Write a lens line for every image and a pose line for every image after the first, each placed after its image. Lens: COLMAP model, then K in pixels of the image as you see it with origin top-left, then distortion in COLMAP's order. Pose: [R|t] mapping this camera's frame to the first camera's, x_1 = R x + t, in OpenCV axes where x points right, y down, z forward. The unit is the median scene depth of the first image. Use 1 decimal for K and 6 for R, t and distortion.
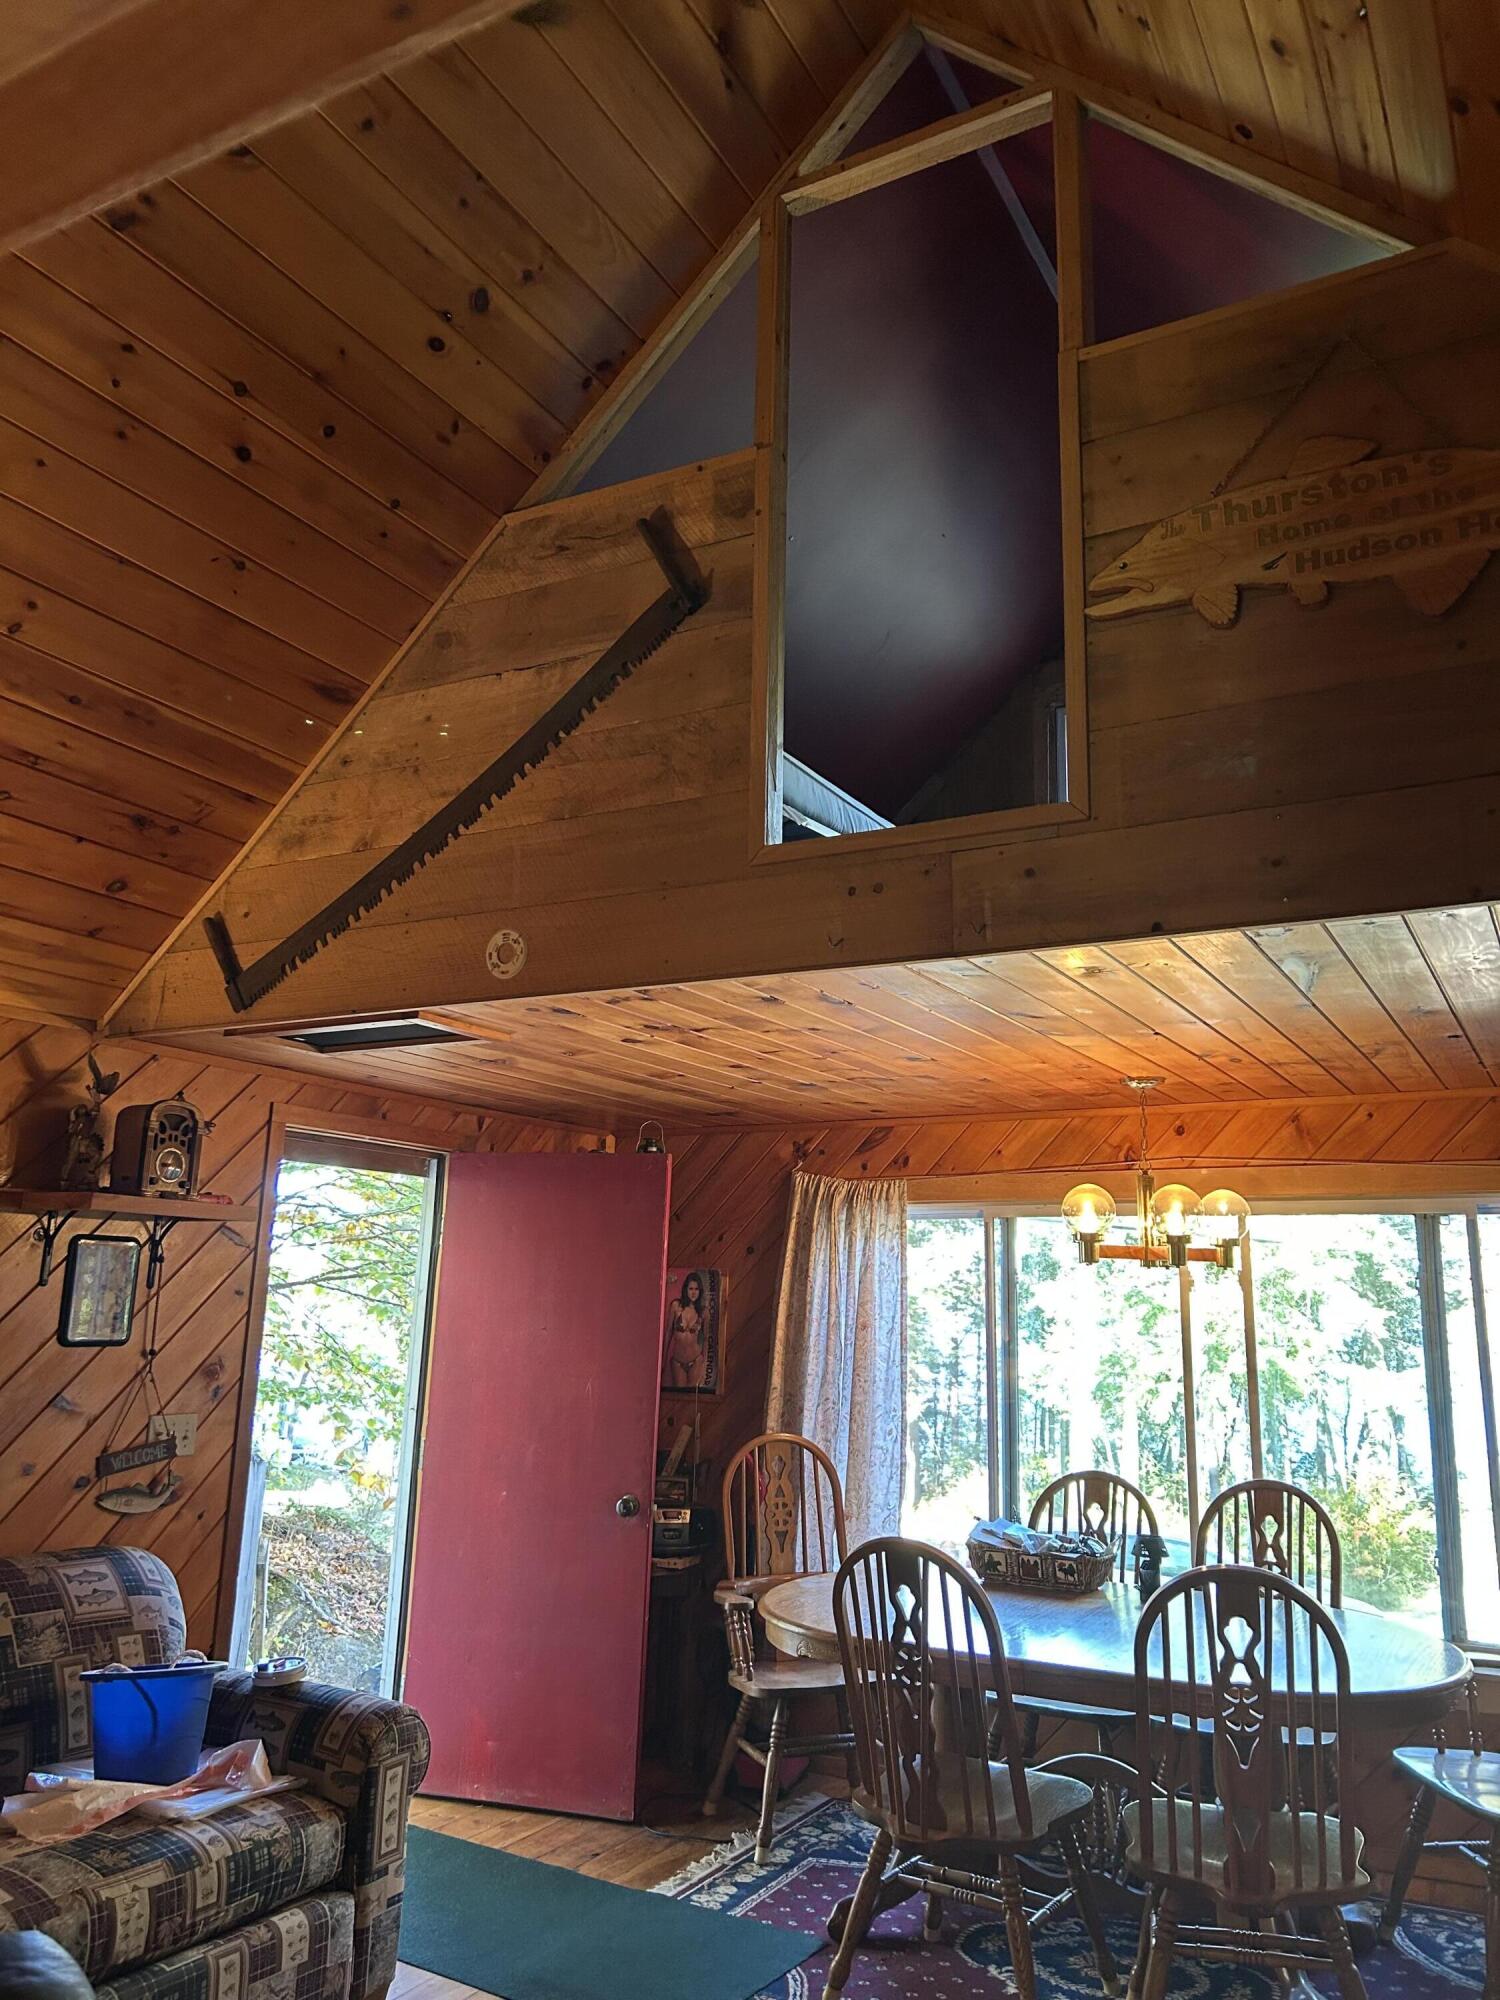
lens RADIAL K [[1510.9, 0, 736.6], [0, 1510.9, 986.3], [0, 0, 1]] dist [0.034380, -0.020088]
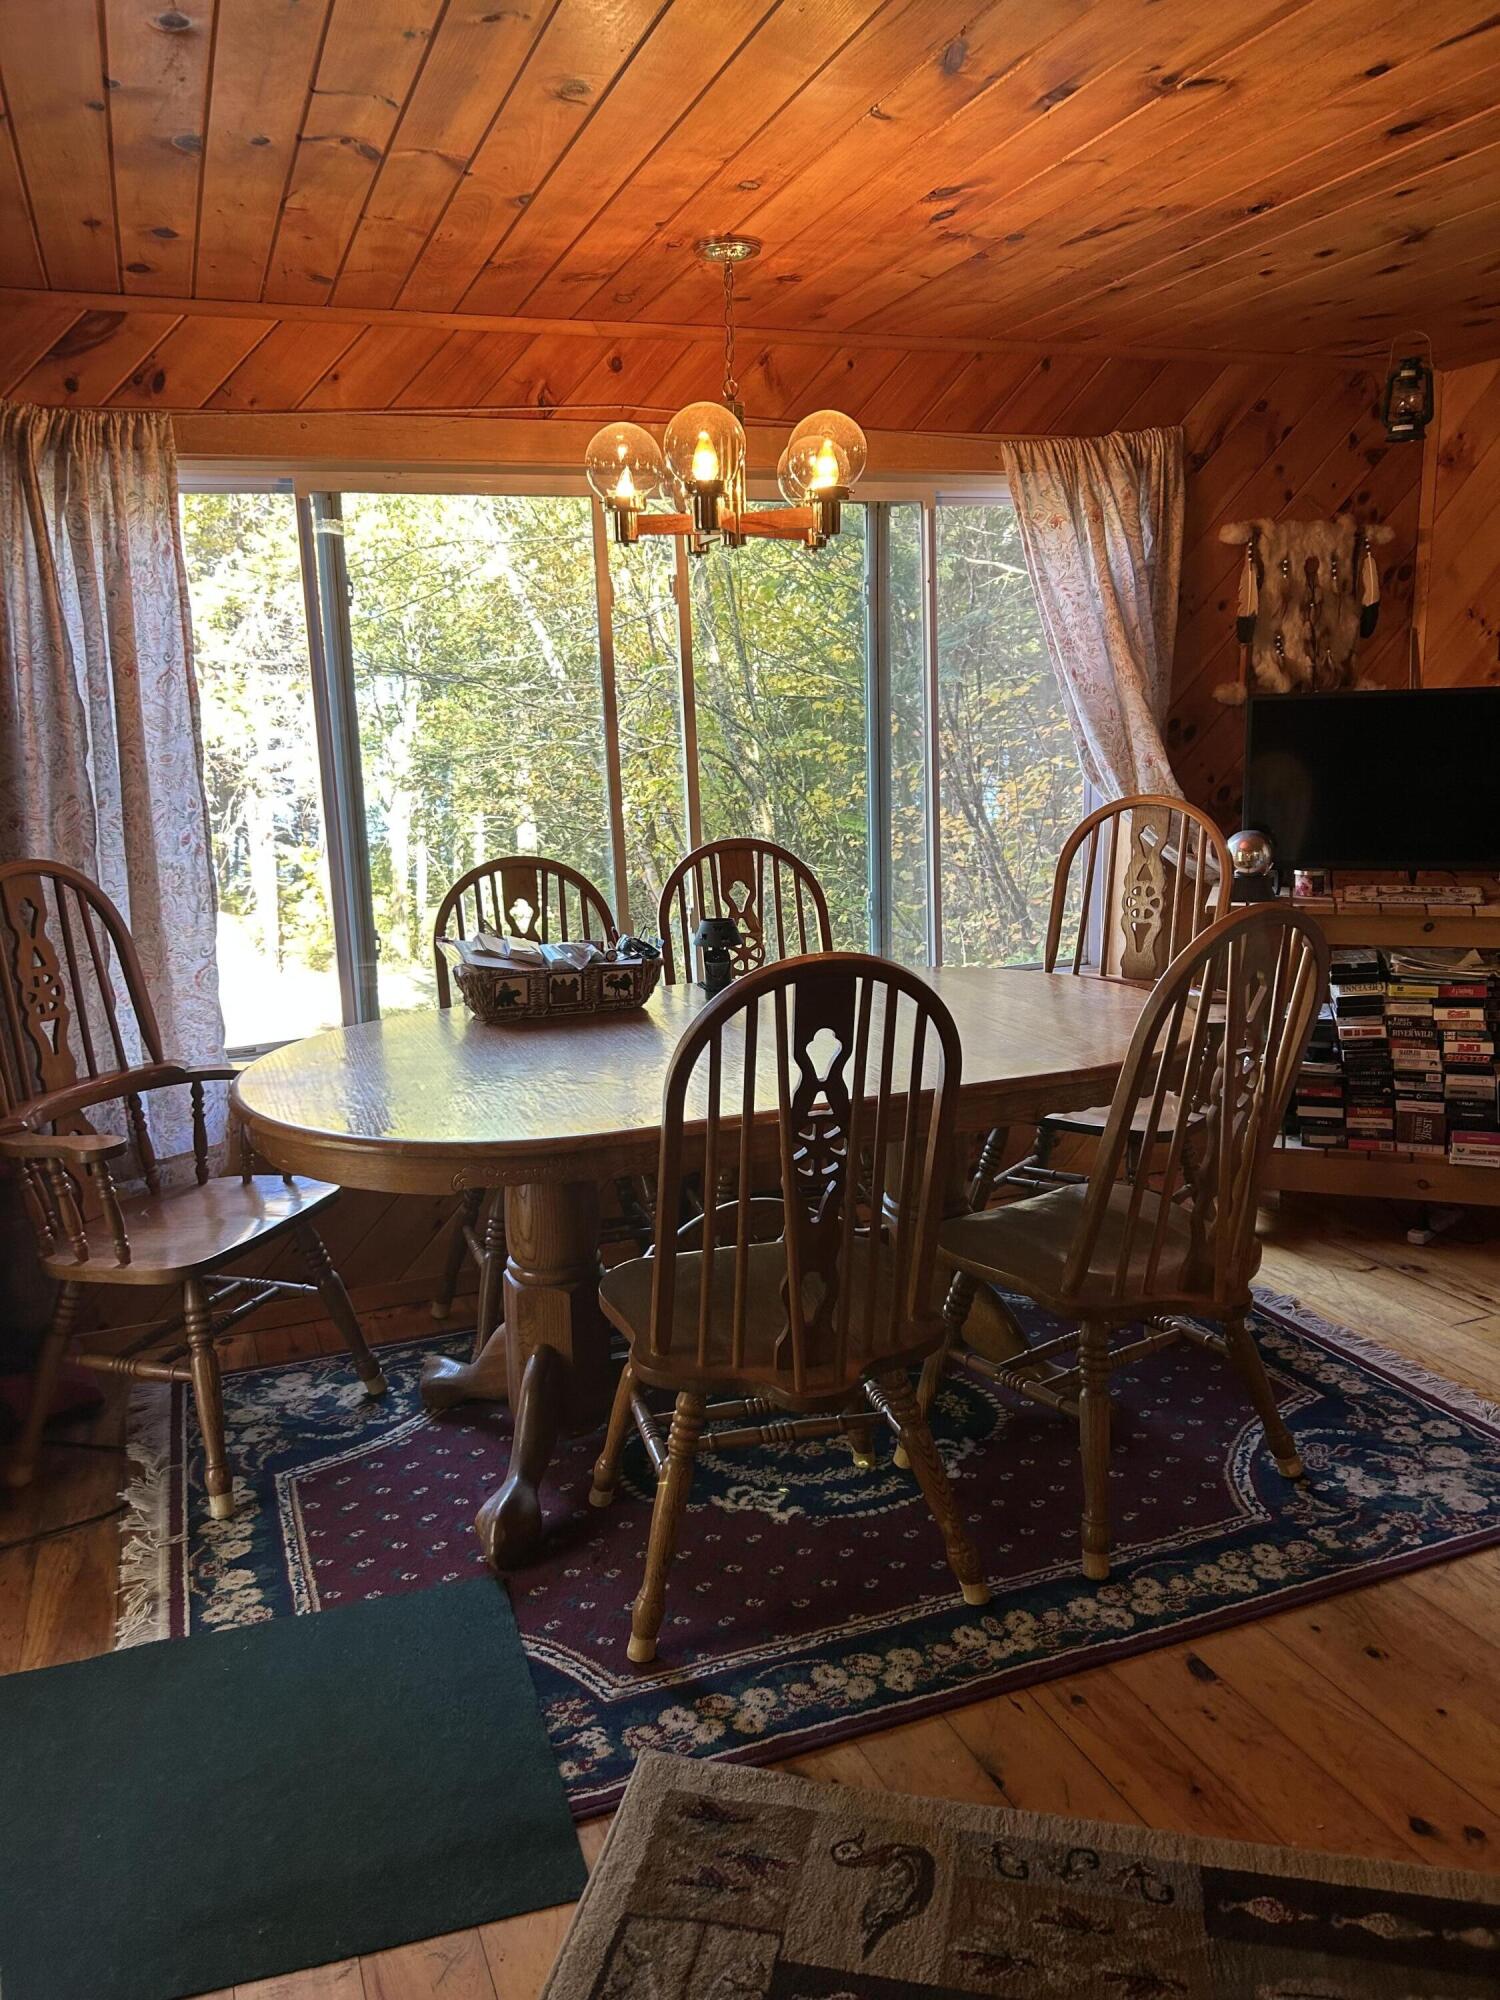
lens RADIAL K [[1510.9, 0, 749.9], [0, 1510.9, 988.3], [0, 0, 1]] dist [0.034380, -0.020088]
pose [[0.645477, -0.176851, 0.743023, -0.252408], [-0.109360, 0.941400, 0.319071, 0.147816], [-0.755910, -0.287210, 0.588312, 0.512475]]
